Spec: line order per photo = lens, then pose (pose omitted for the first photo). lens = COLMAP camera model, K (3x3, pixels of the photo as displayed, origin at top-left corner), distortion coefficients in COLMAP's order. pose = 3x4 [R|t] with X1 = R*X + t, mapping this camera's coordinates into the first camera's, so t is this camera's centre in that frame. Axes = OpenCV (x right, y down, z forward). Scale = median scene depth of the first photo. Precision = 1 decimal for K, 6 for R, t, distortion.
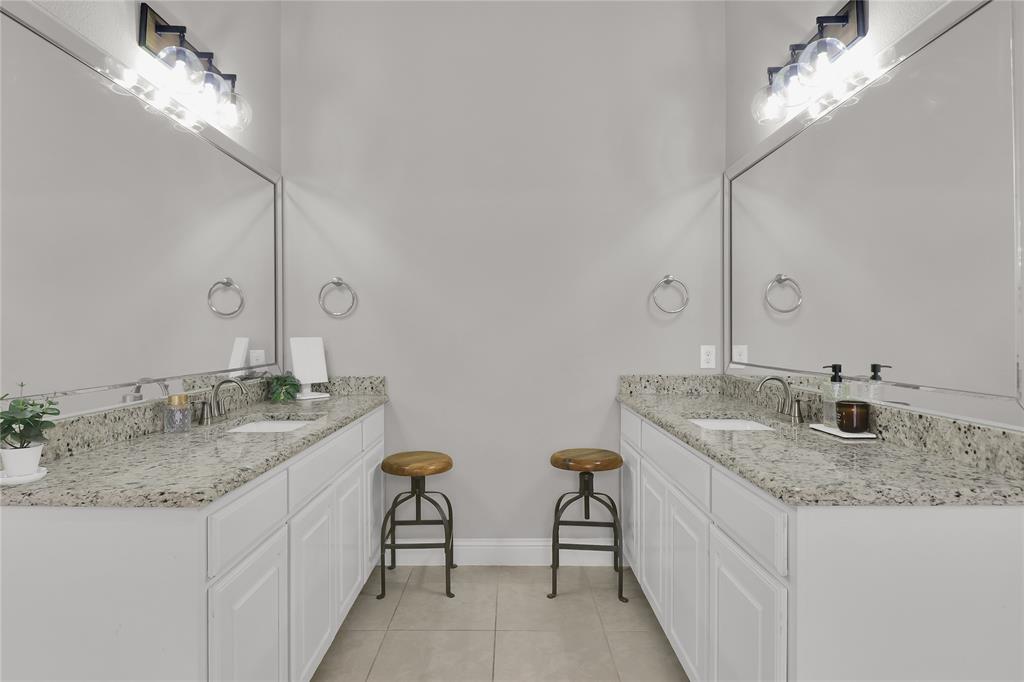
lens RADIAL K [[556.5, 0, 509.8], [0, 556.5, 337.2], [0, 0, 1]] dist [-0.000789, 0.000291]
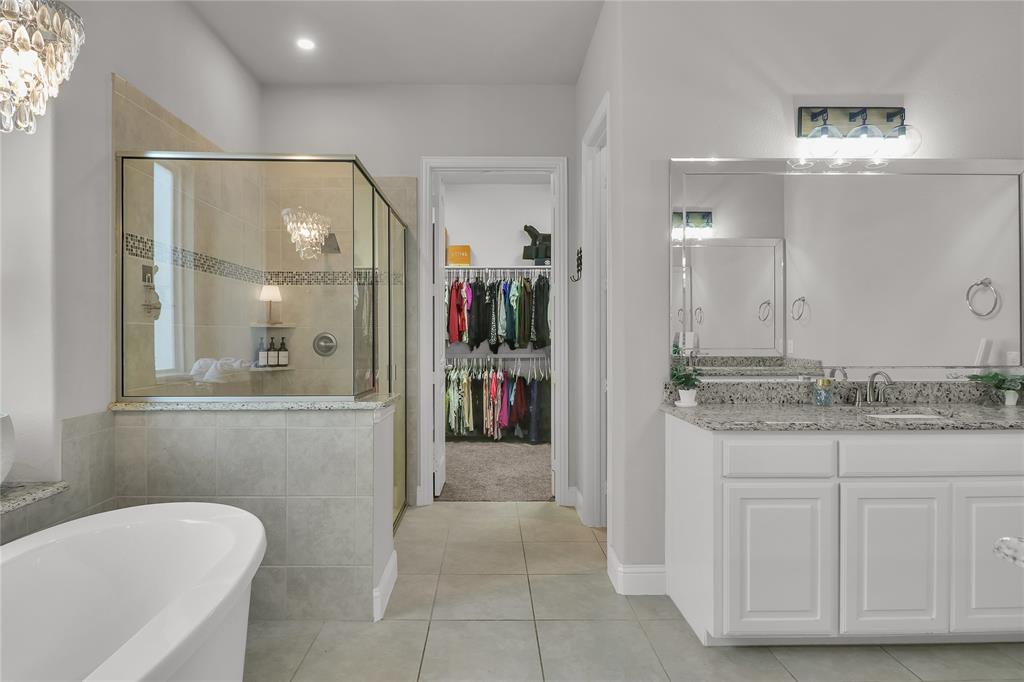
lens RADIAL K [[556.5, 0, 504.3], [0, 556.5, 334.5], [0, 0, 1]] dist [-0.000789, 0.000291]
pose [[0.047331, 0.004068, -0.998871, 0.733532], [-0.006214, 0.999974, 0.003779, -0.005379], [0.998860, 0.006028, 0.047355, 0.153703]]
